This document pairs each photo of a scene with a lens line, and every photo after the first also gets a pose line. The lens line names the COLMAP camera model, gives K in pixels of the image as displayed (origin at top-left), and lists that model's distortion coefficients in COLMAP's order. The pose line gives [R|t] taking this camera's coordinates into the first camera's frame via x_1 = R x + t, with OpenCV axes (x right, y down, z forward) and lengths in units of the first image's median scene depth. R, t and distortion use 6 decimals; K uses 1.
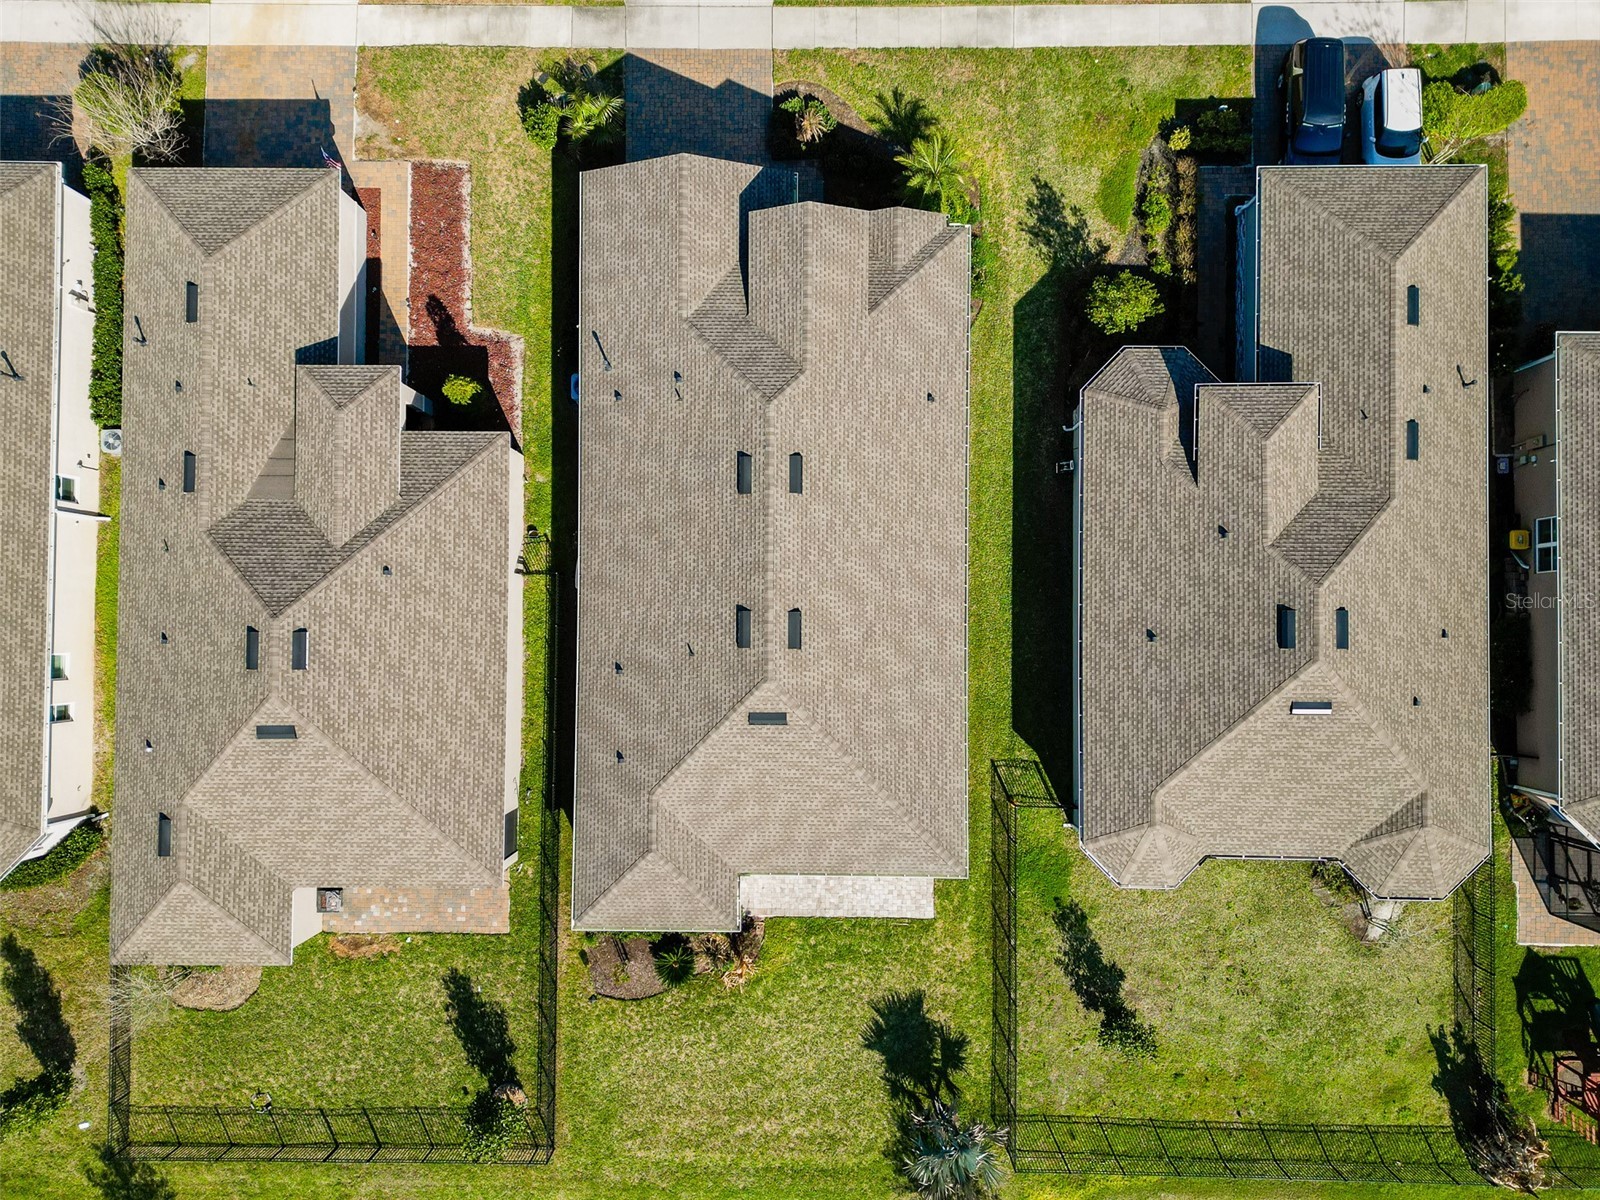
lens RADIAL K [[1120.3, 0, 802.7], [0, 1120.3, 599.4], [0, 0, 1]] dist [0.049290, -0.018909]
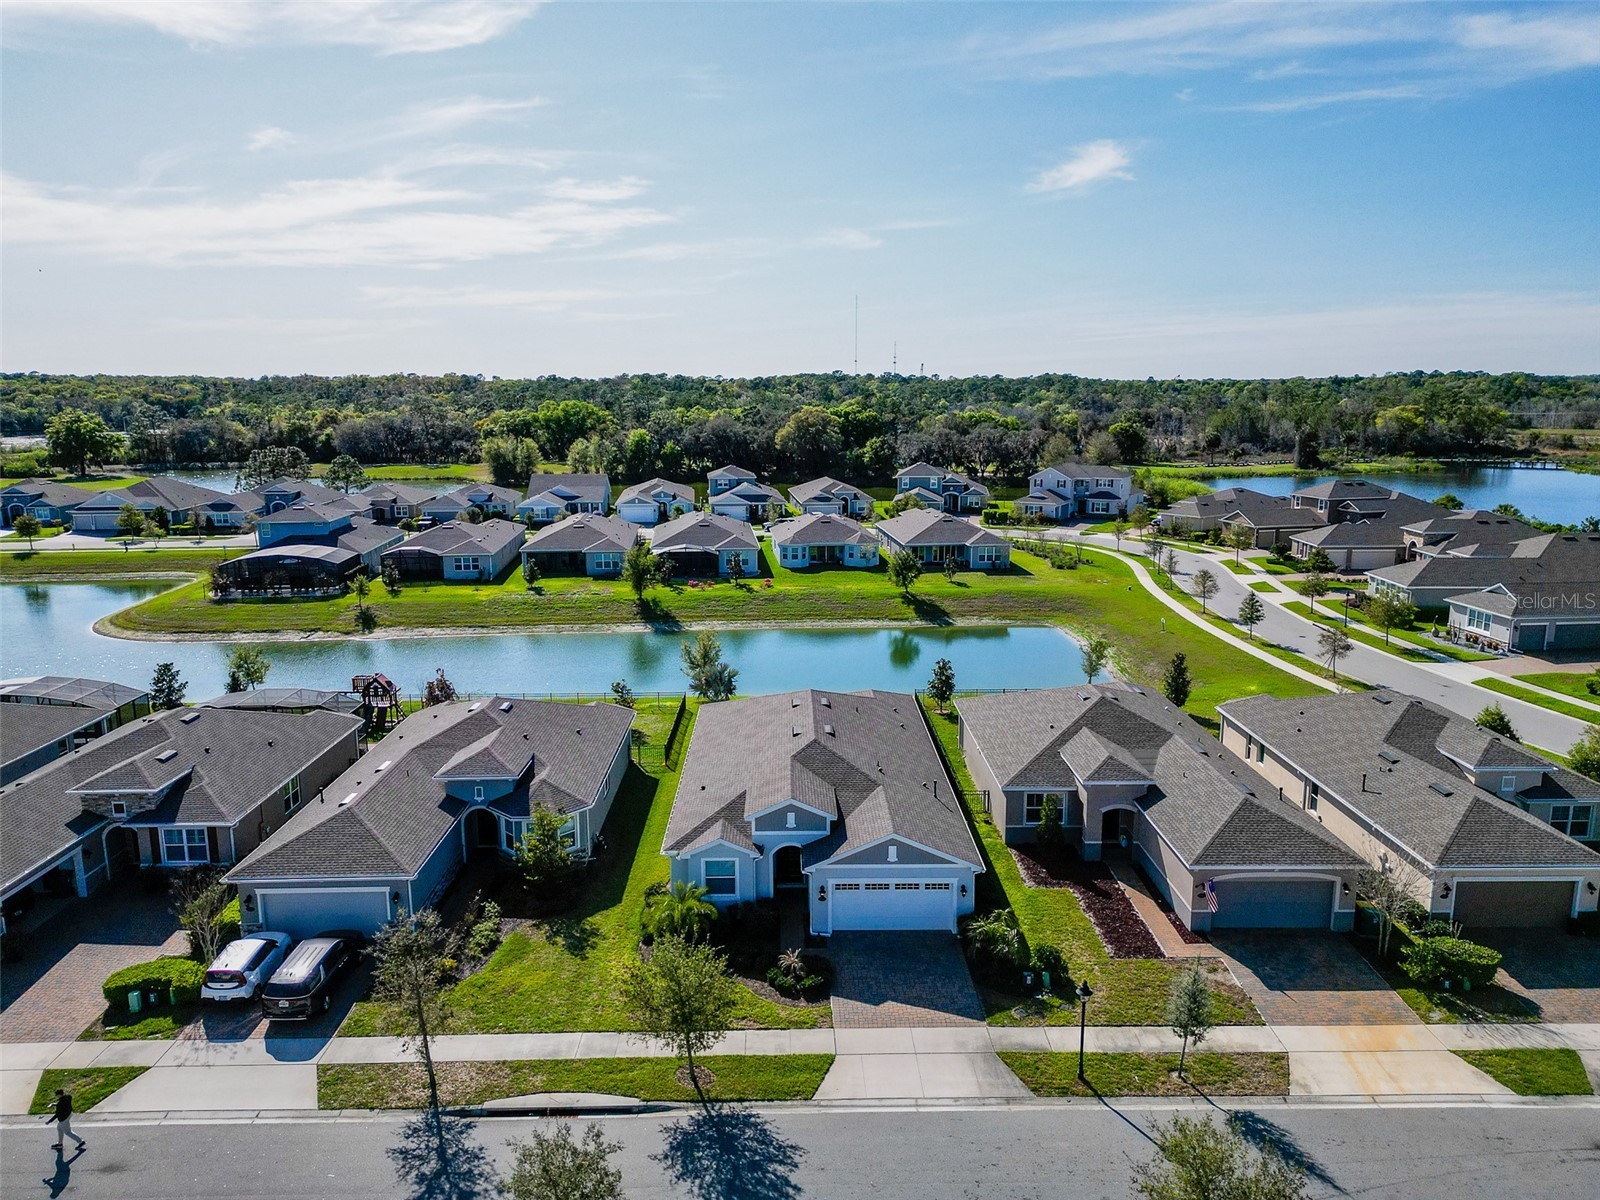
lens RADIAL K [[1120.3, 0, 794.7], [0, 1120.3, 600.2], [0, 0, 1]] dist [0.049290, -0.018909]
pose [[-0.999651, 0.023806, -0.011421, 0.008885], [-0.015116, -0.161327, 0.986785, -1.405301], [0.021649, 0.986614, 0.161631, 0.498165]]
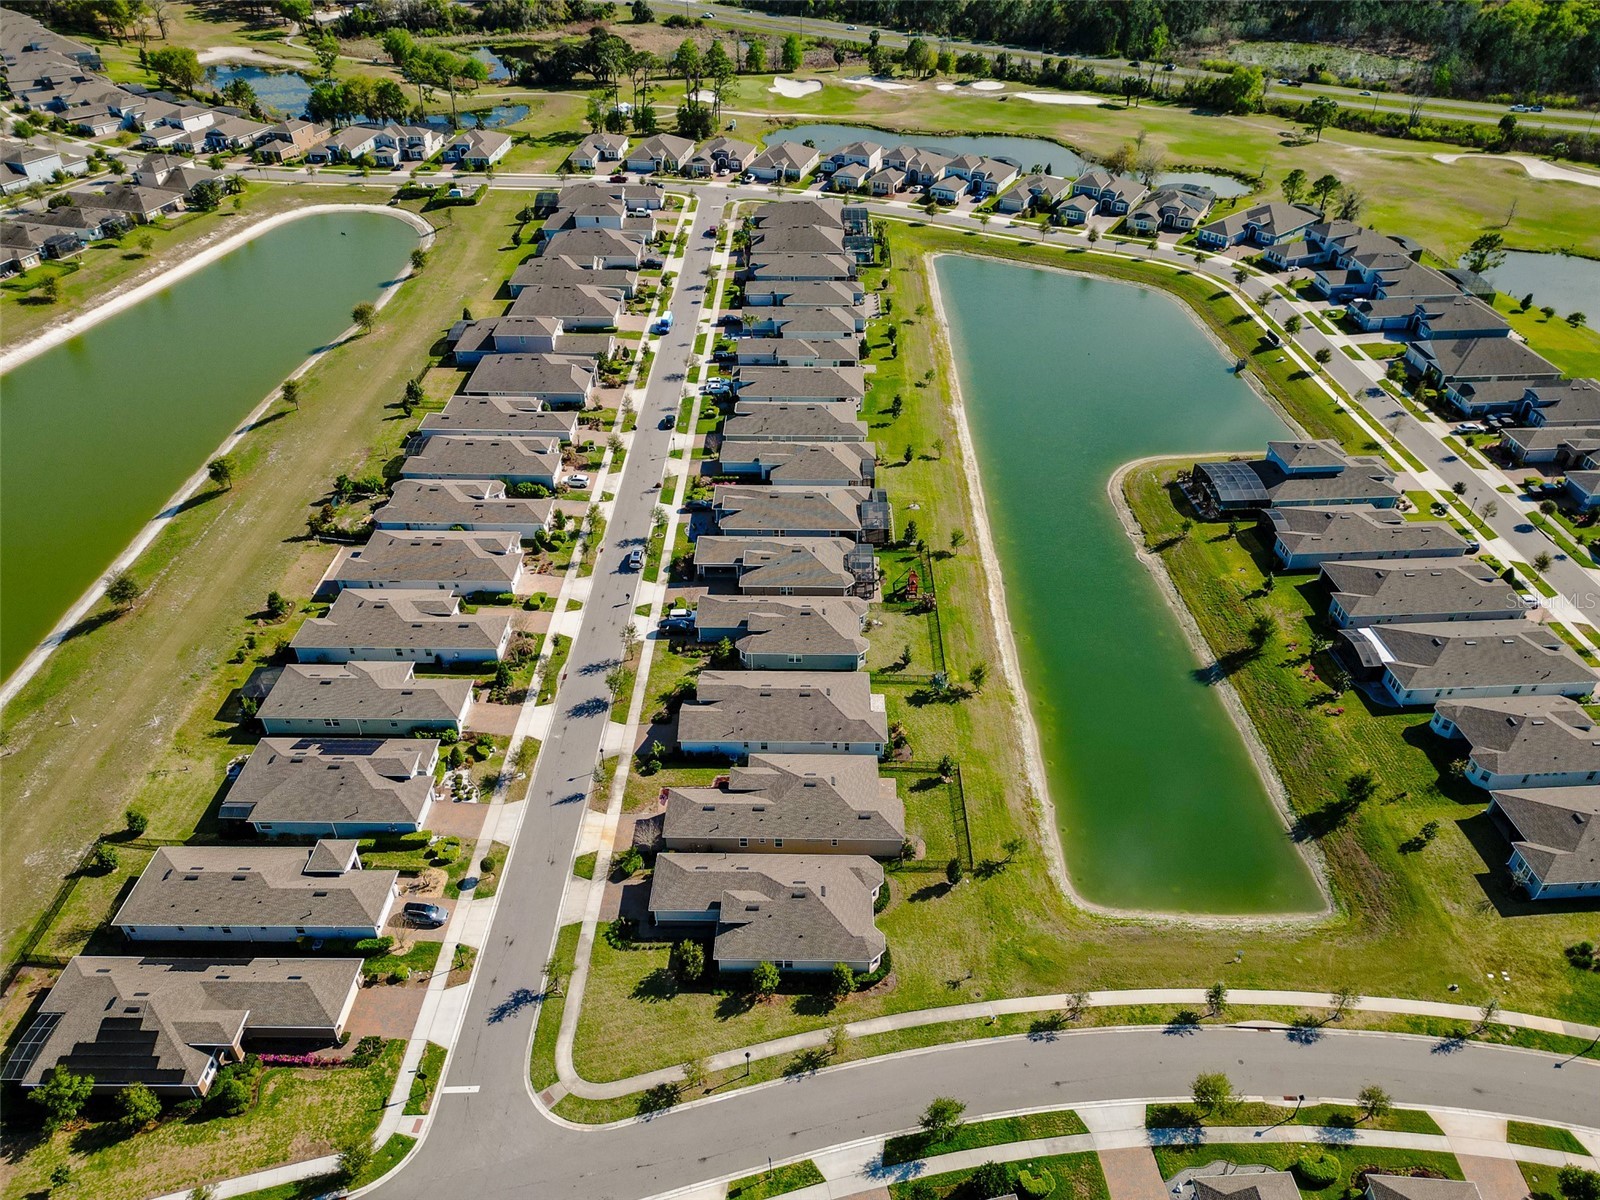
lens RADIAL K [[1120.3, 0, 807.3], [0, 1120.3, 596.0], [0, 0, 1]] dist [0.049290, -0.018909]
pose [[0.008342, -0.570718, 0.821103, -2.685574], [0.999808, 0.019321, 0.003272, 0.014223], [-0.017732, 0.820919, 0.570770, -1.332618]]
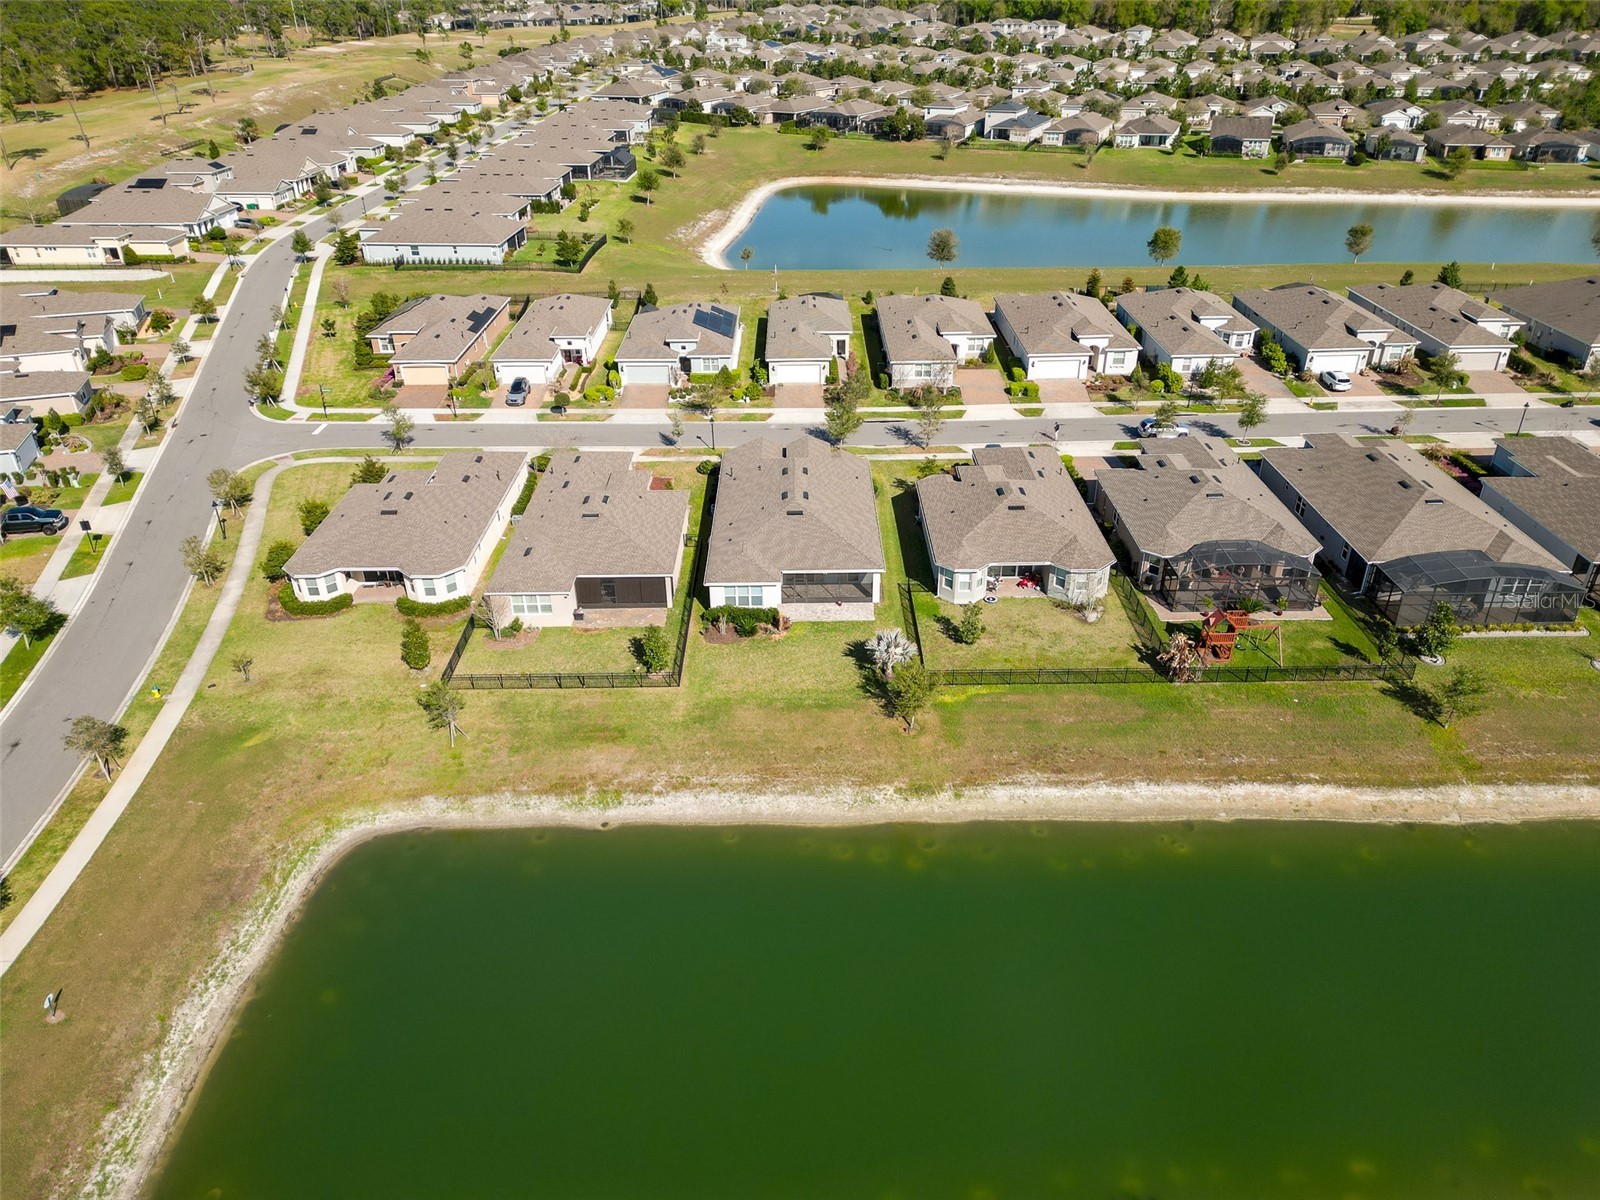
lens RADIAL K [[1120.3, 0, 796.0], [0, 1120.3, 599.9], [0, 0, 1]] dist [0.049290, -0.018909]
pose [[0.999947, 0.000046, 0.010321, -0.047215], [0.008907, 0.501384, -0.865179, 2.003386], [-0.005214, 0.865225, 0.501357, -0.040280]]
